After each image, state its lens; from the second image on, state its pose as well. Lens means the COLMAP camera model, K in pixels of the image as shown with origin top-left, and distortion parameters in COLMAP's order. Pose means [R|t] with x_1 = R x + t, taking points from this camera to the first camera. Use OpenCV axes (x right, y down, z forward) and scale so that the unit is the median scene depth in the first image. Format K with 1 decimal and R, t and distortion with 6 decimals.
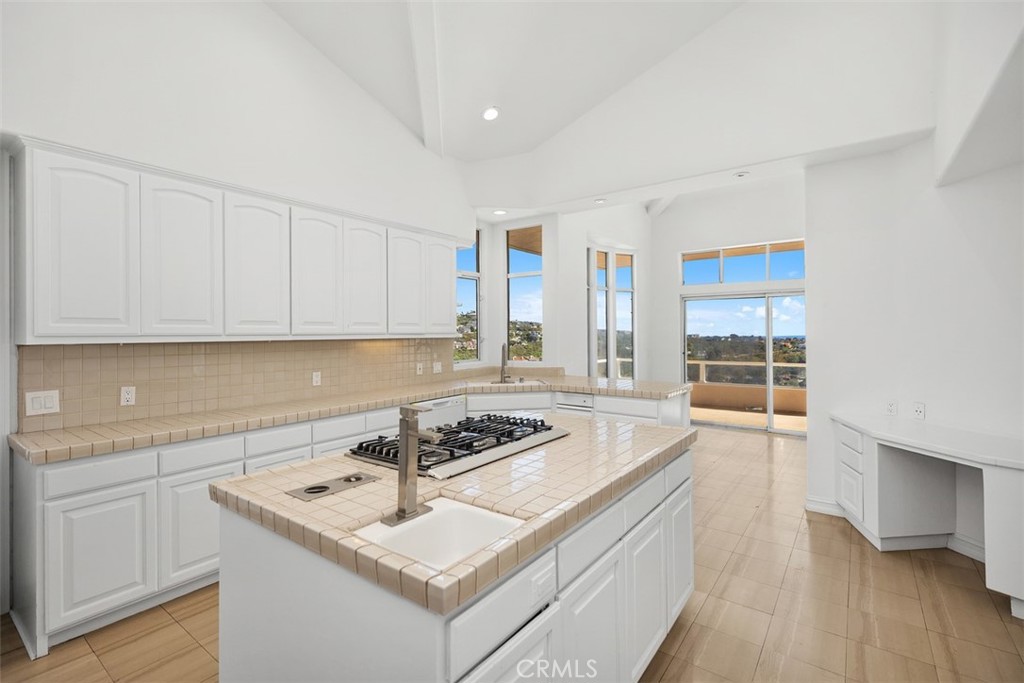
lens RADIAL K [[461.5, 0, 503.8], [0, 461.5, 339.5], [0, 0, 1]] dist [0.008921, 0.001692]
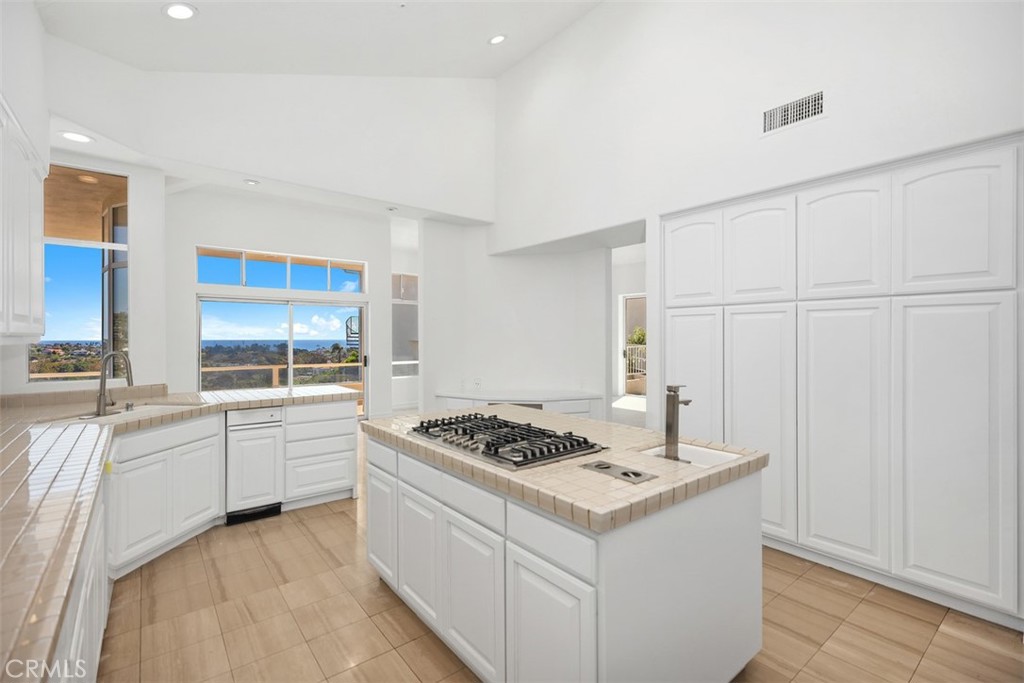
lens RADIAL K [[461.5, 0, 508.9], [0, 461.5, 346.0], [0, 0, 1]] dist [0.008921, 0.001692]
pose [[0.249529, -0.013176, 0.968278, -0.411091], [0.009580, 0.999892, 0.011137, -0.001701], [-0.968320, 0.006497, 0.249628, 0.261568]]
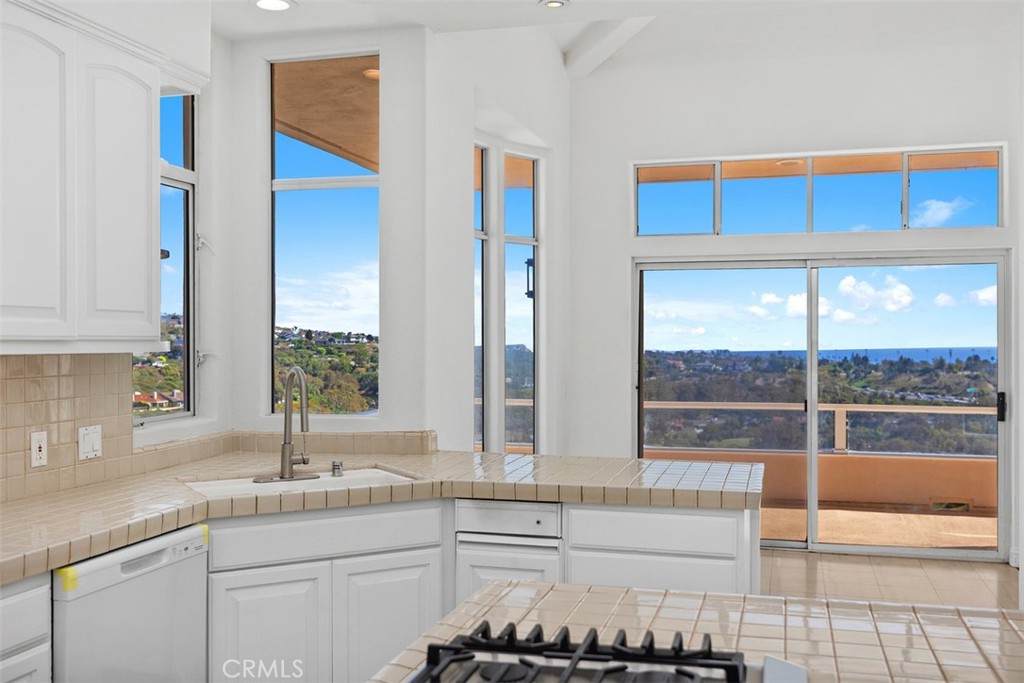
lens RADIAL K [[997.5, 0, 517.2], [0, 997.5, 349.0], [0, 0, 1]] dist [0.007473, 0.000000]
pose [[0.925128, 0.003456, 0.379641, -0.112845], [-0.001613, 0.999985, -0.005171, -0.002608], [-0.379653, 0.004172, 0.925120, 0.185945]]
